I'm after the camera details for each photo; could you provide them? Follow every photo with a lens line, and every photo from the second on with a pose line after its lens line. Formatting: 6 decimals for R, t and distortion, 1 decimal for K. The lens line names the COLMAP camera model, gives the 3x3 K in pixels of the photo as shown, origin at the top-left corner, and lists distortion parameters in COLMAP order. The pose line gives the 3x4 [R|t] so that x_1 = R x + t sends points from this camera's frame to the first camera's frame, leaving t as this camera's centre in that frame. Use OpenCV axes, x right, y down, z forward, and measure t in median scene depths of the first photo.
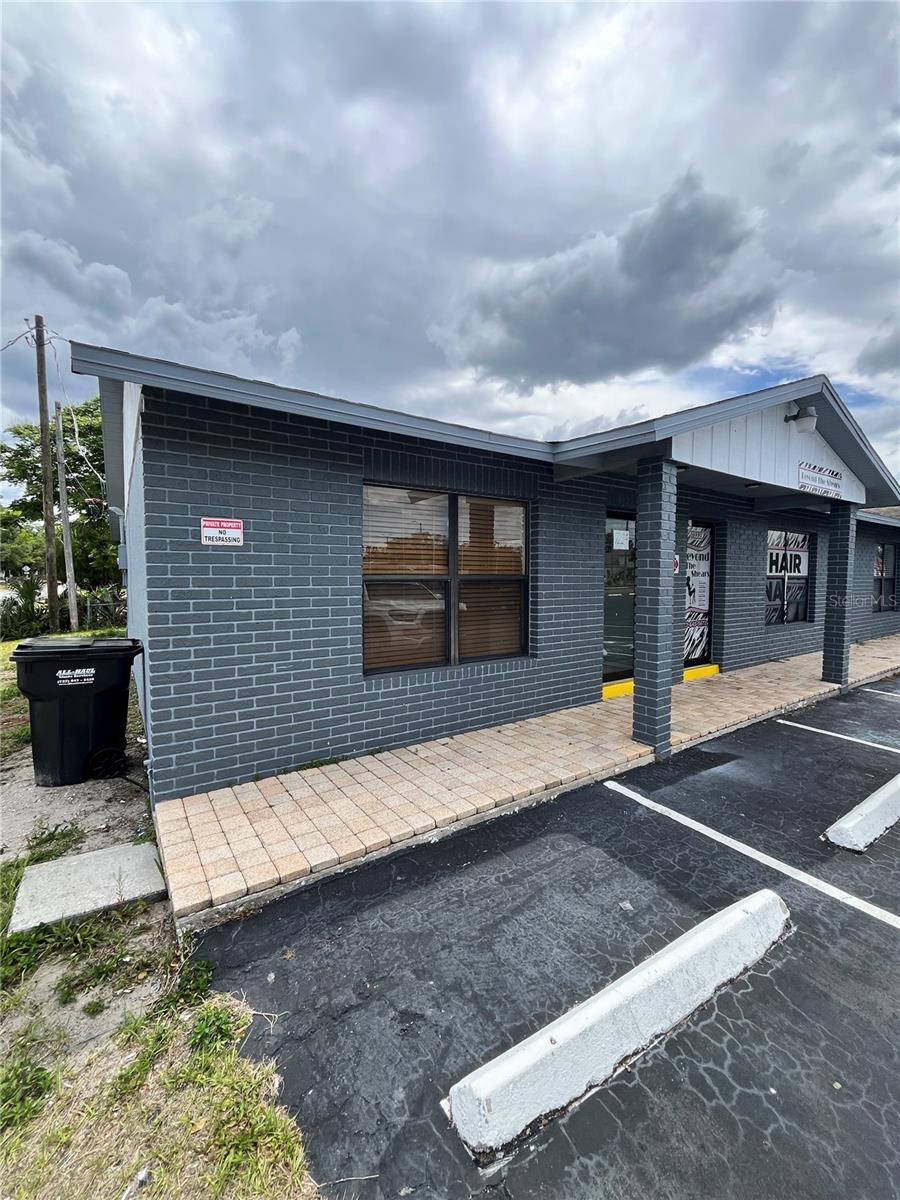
lens RADIAL K [[480.8, 0, 450.2], [0, 480.8, 598.2], [0, 0, 1]] dist [-0.003587, -0.000159]
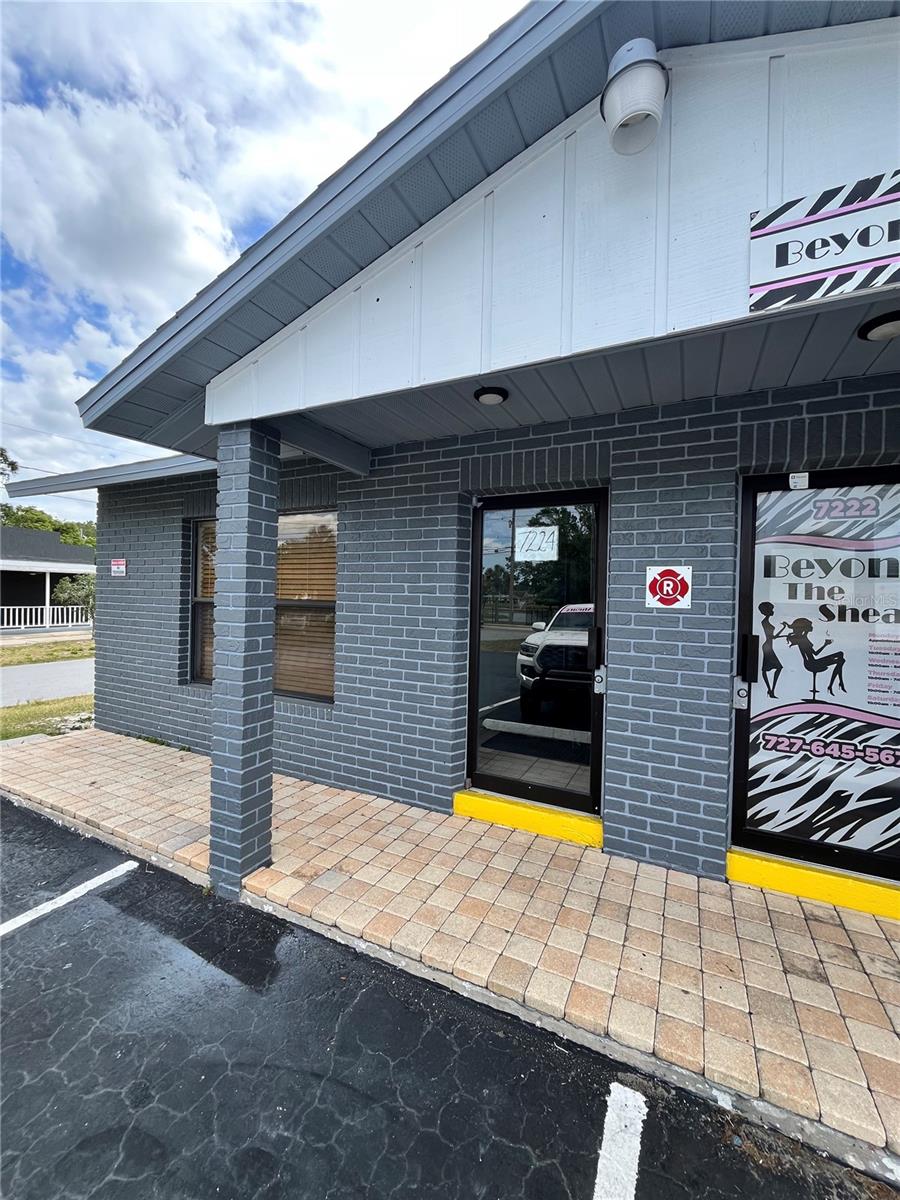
lens RADIAL K [[480.8, 0, 447.5], [0, 480.8, 598.9], [0, 0, 1]] dist [-0.003587, -0.000159]
pose [[0.495246, 0.014548, -0.868631, 0.898576], [-0.064354, 0.997727, -0.019981, -0.046669], [0.866366, 0.065795, 0.495057, 0.734777]]
